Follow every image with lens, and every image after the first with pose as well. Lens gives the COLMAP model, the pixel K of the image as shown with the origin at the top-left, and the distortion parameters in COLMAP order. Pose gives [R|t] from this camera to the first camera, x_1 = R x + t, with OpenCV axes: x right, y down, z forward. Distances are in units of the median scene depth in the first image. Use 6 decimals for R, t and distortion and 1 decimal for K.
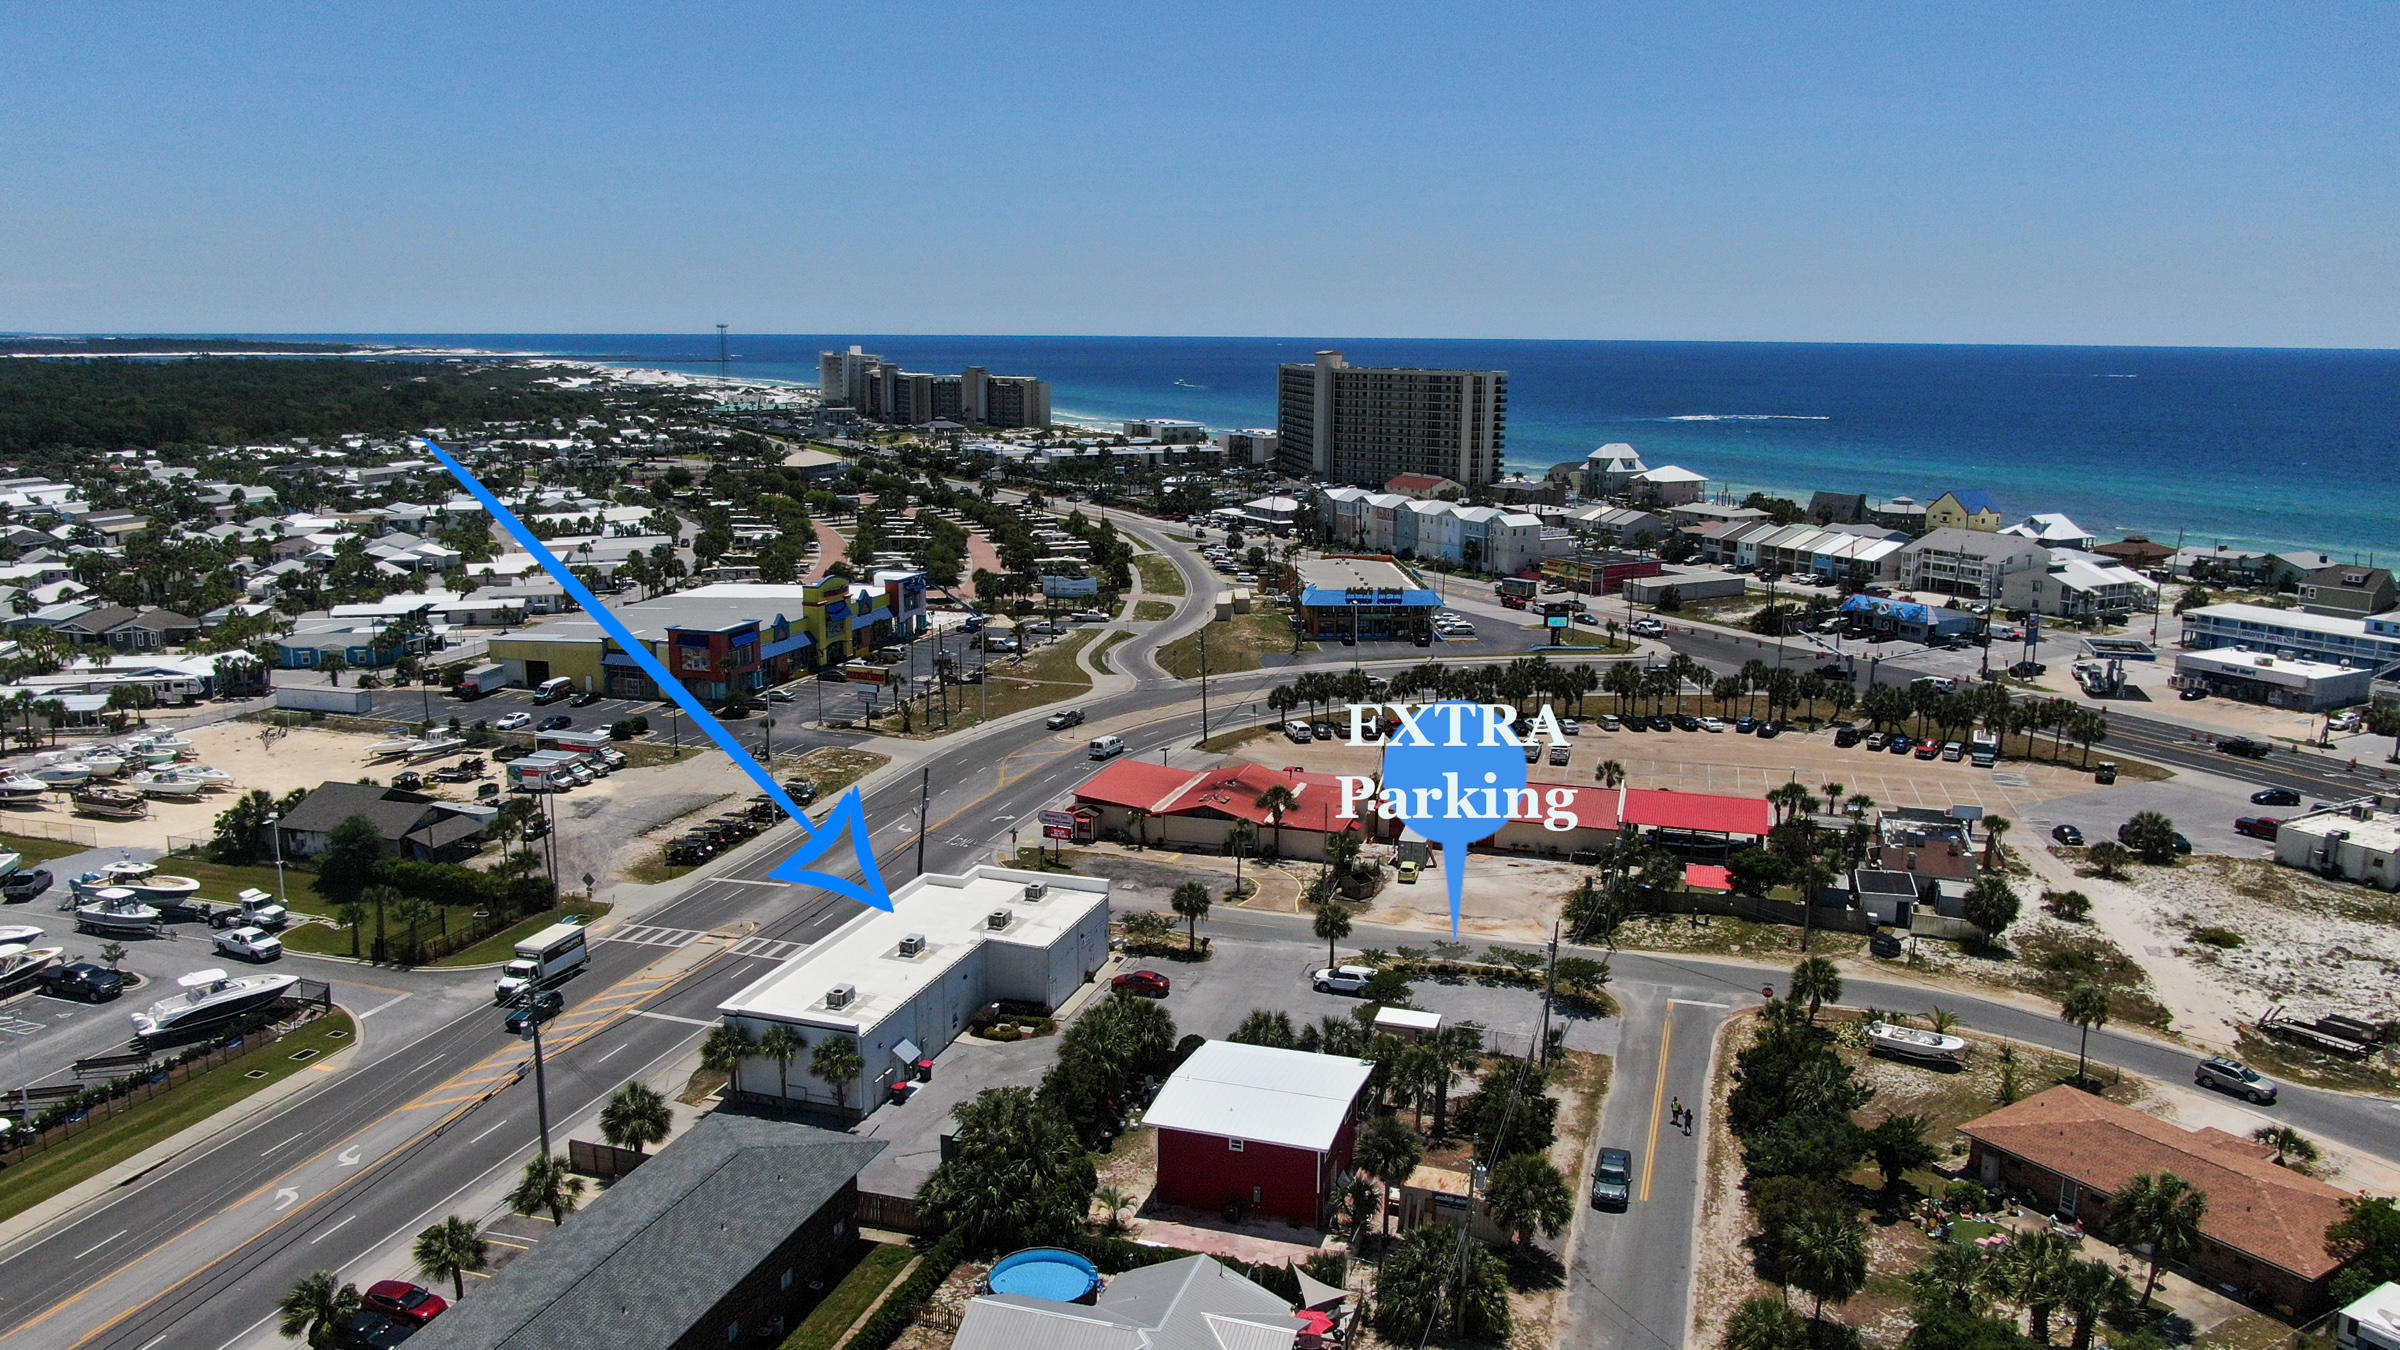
lens RADIAL K [[1731.6, 0, 1200.0], [0, 1731.6, 675.0], [0, 0, 1]] dist [-0.022172, 0.007503]
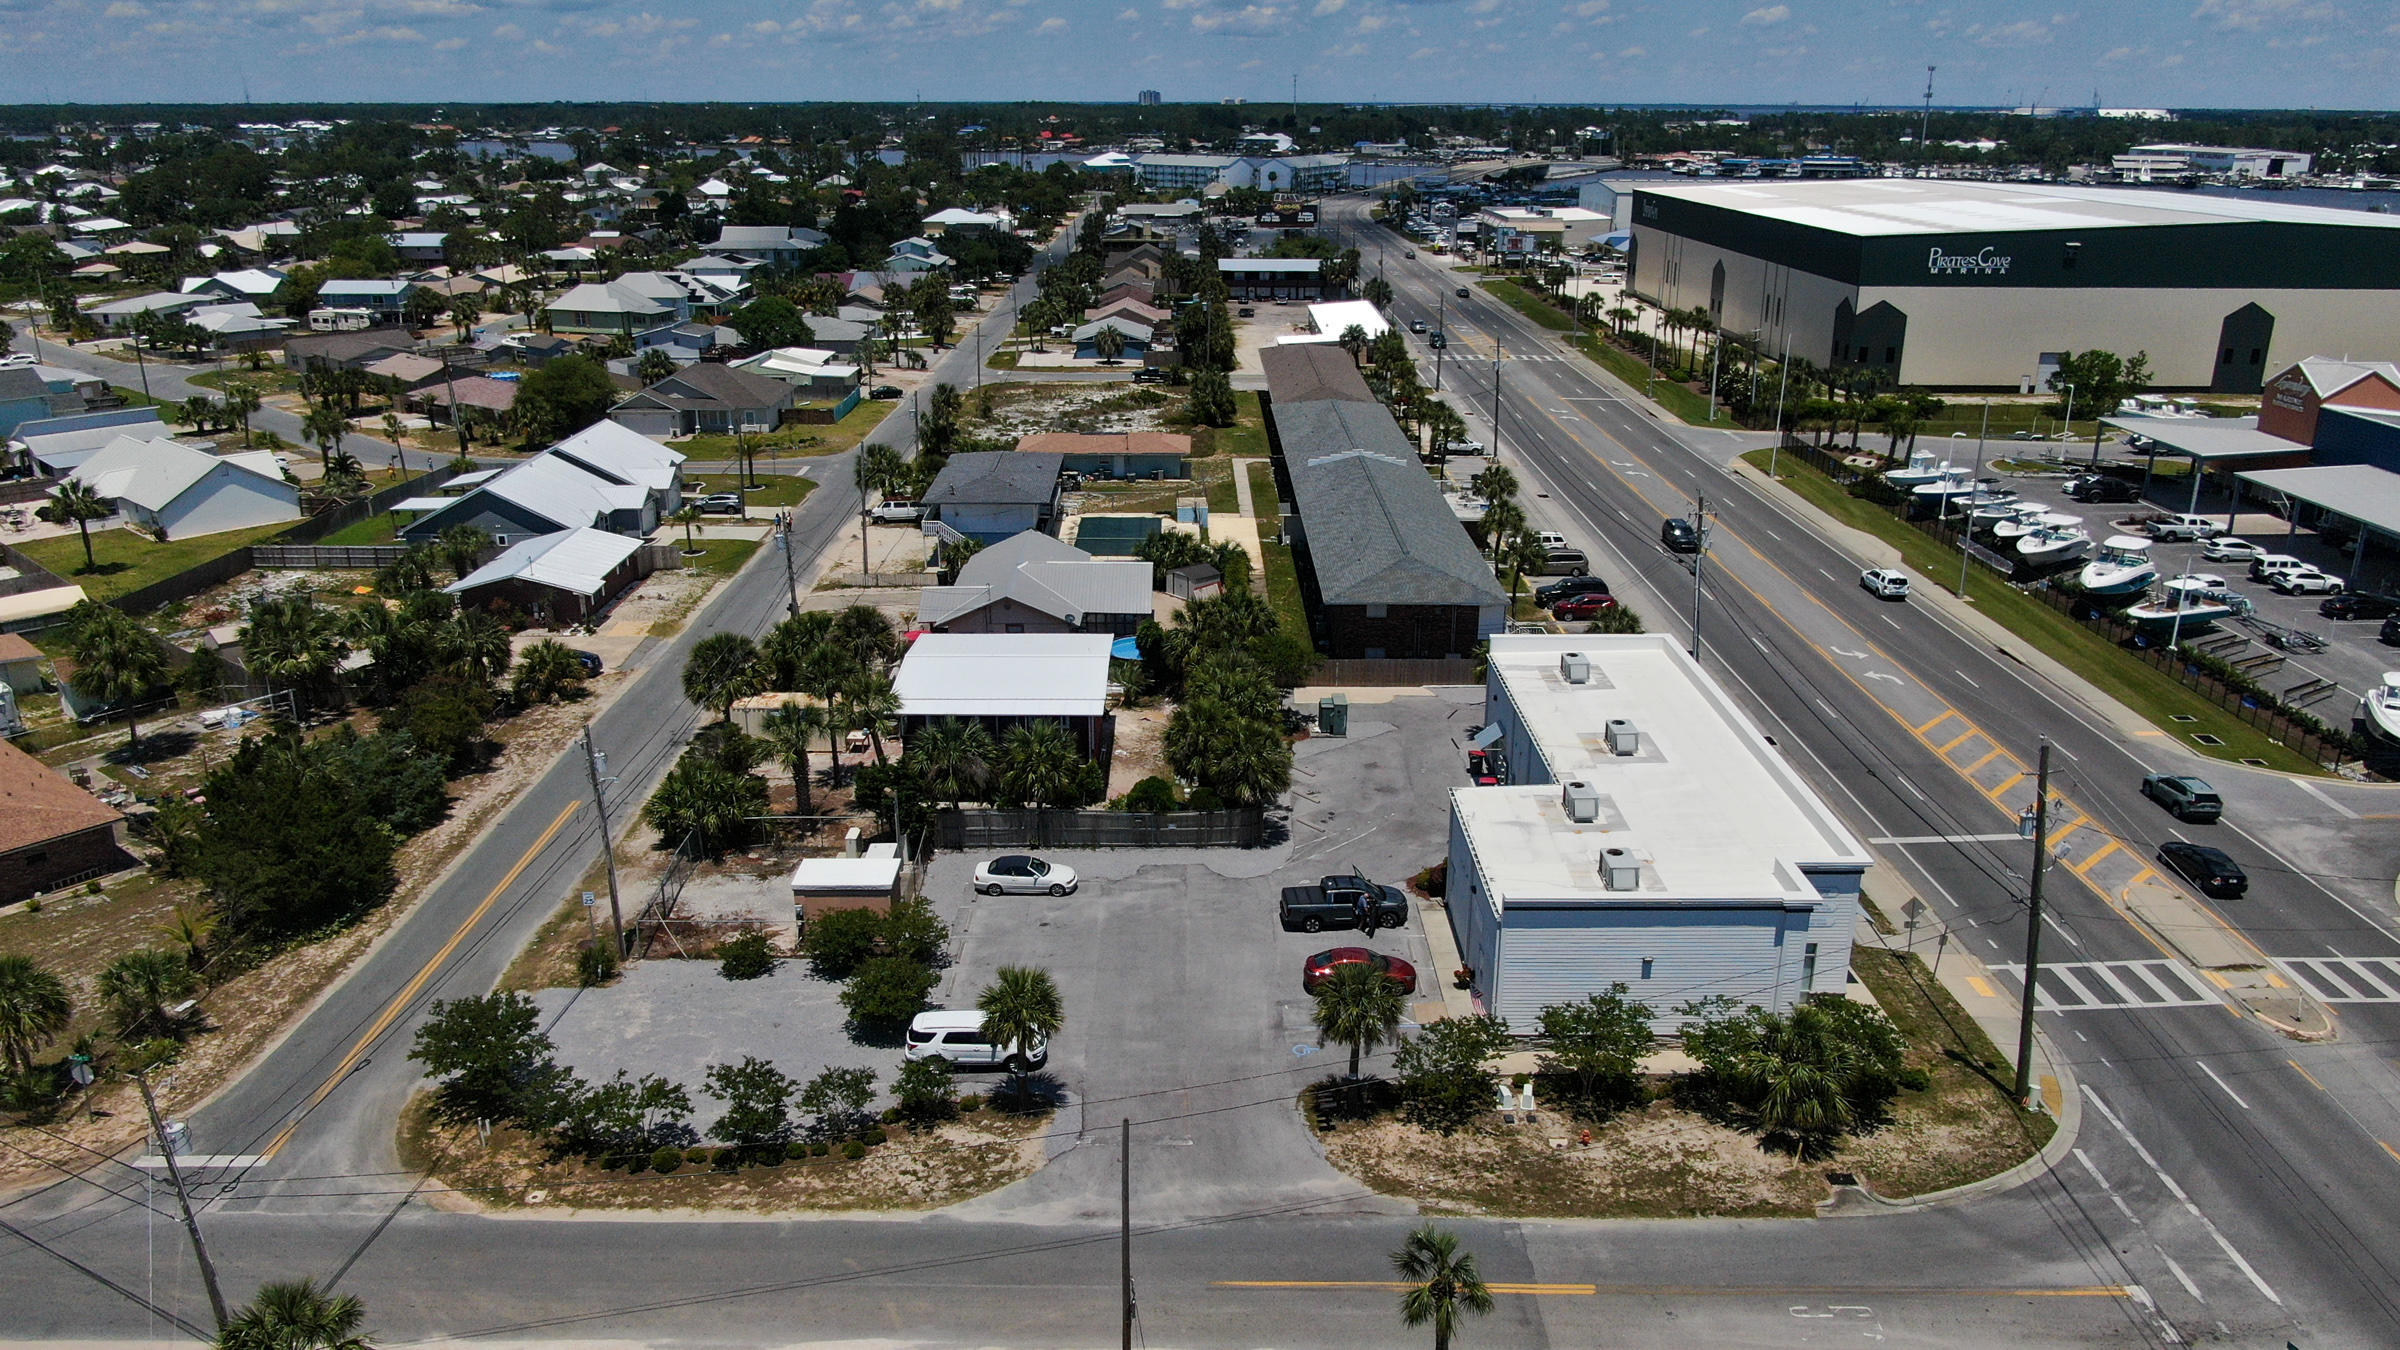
lens RADIAL K [[1672.2, 0, 1188.0], [0, 1672.2, 734.0], [0, 0, 1]] dist [-0.016257, 0.001063]
pose [[-0.950290, 0.103508, -0.293657, 0.092062], [-0.069468, 0.848873, 0.524012, -0.086626], [0.303517, 0.518363, -0.799485, 0.783637]]
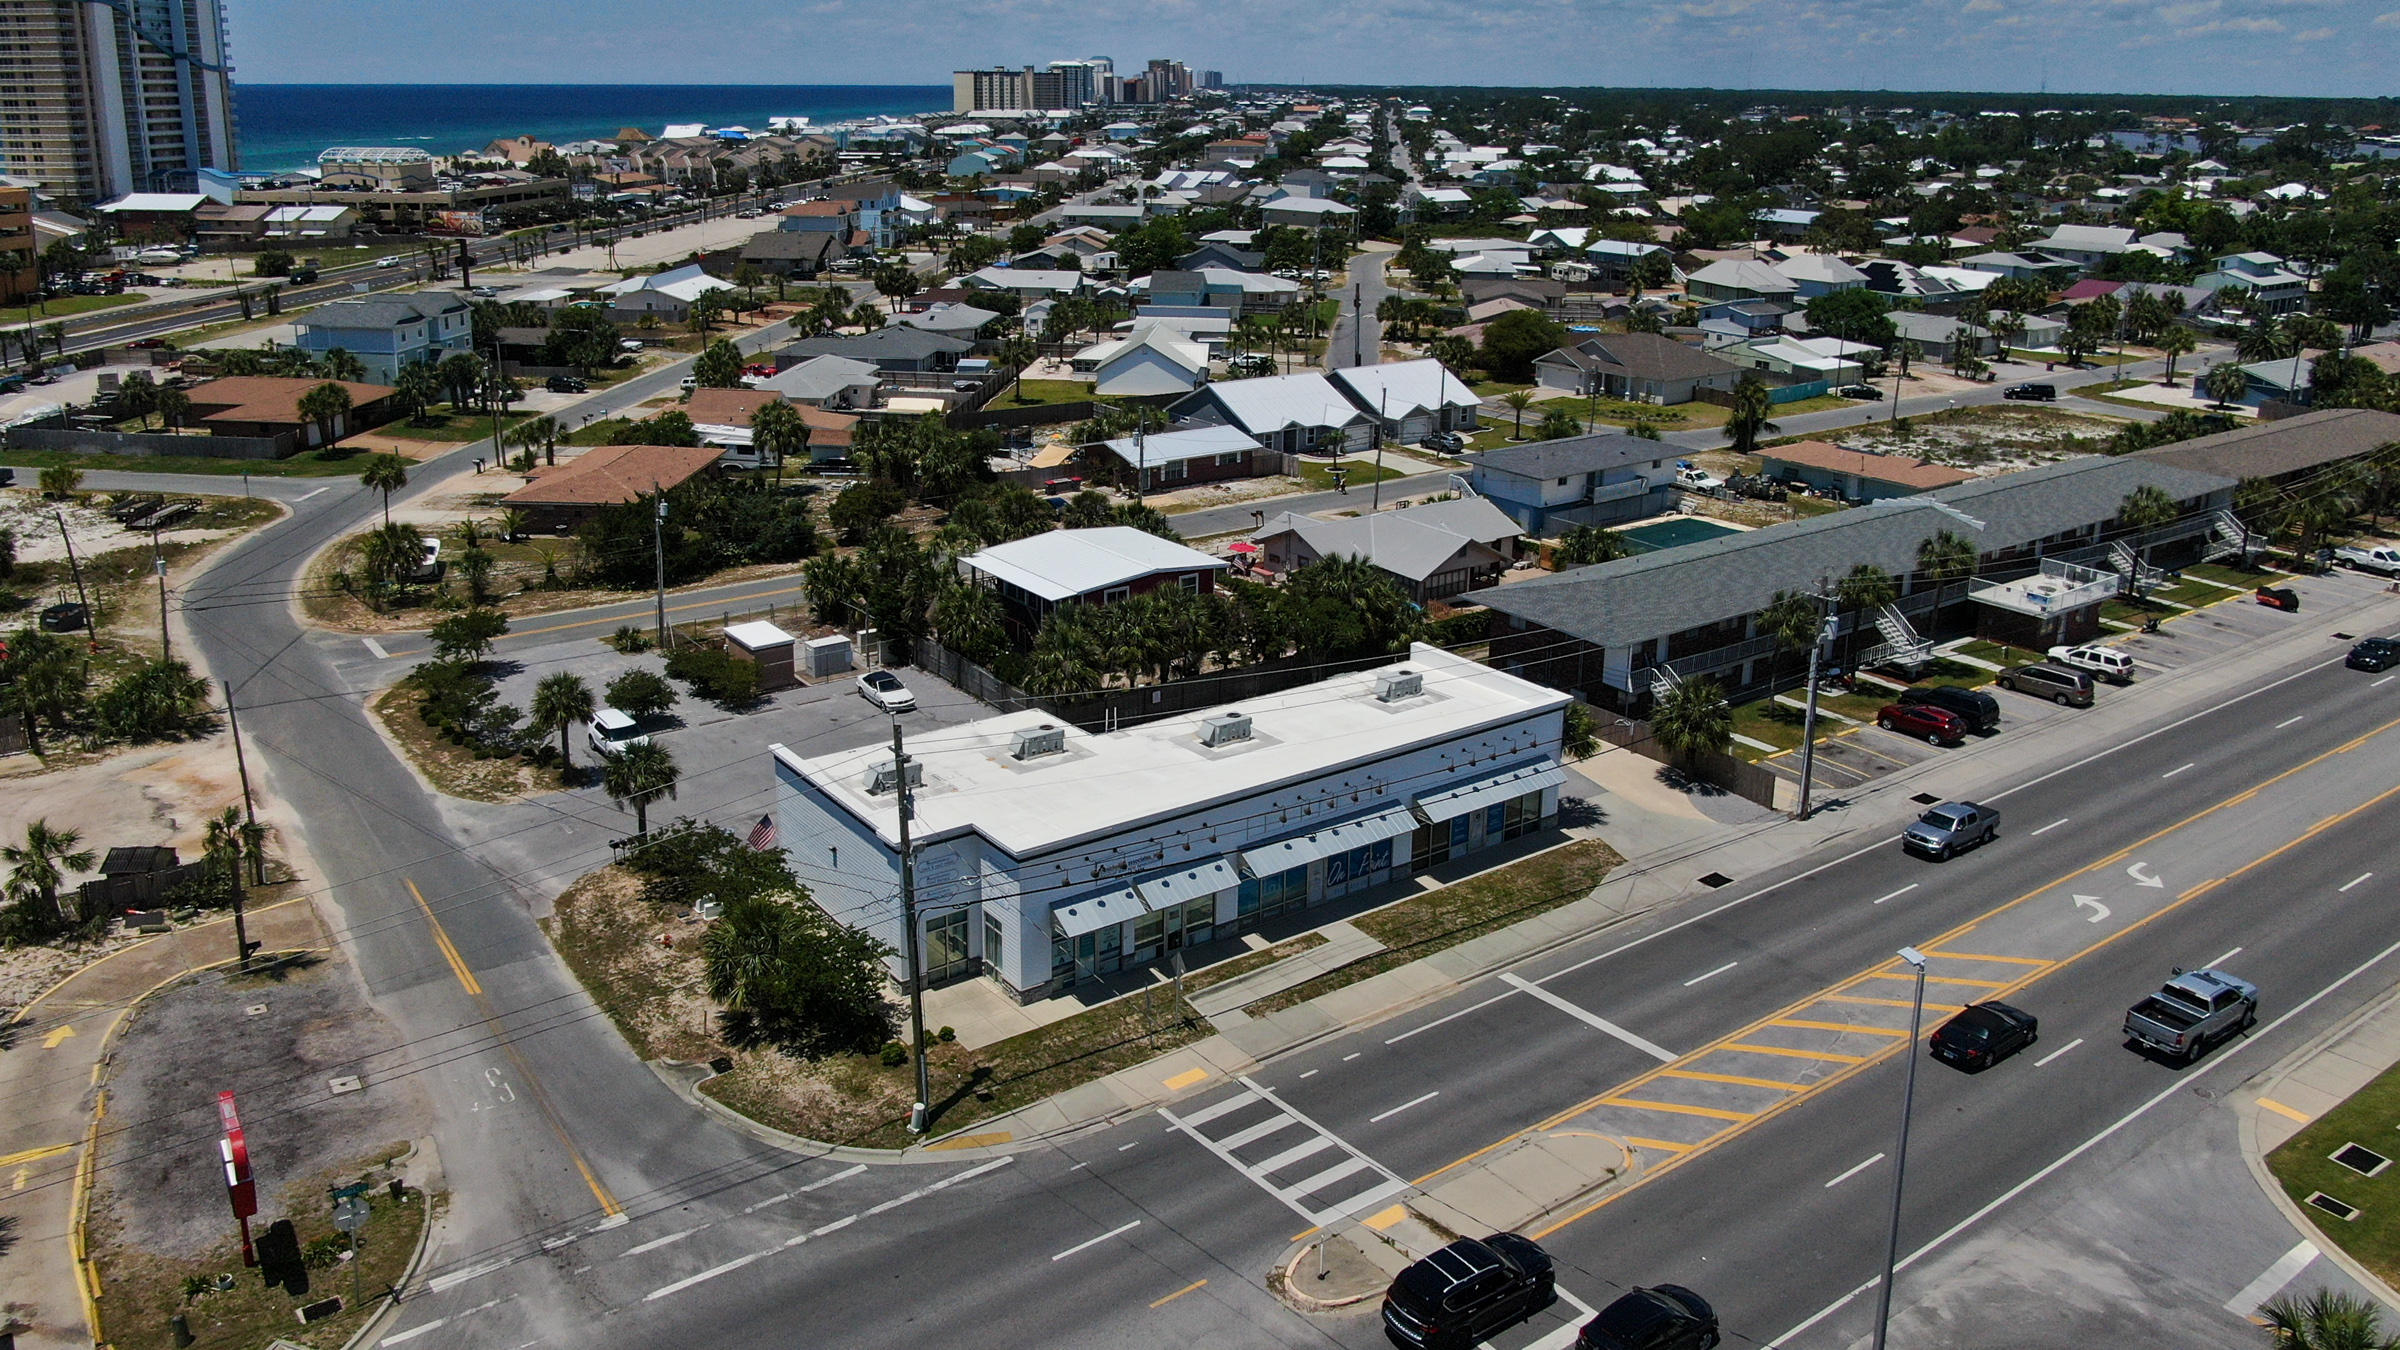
lens RADIAL K [[1774.1, 0, 1192.1], [0, 1774.1, 493.0], [0, 0, 1]] dist [-0.022979, -0.000630]
pose [[-0.810155, -0.146004, 0.567743, -0.269928], [0.103338, 0.917752, 0.383475, -0.086937], [-0.577036, 0.369344, -0.728433, 0.774369]]
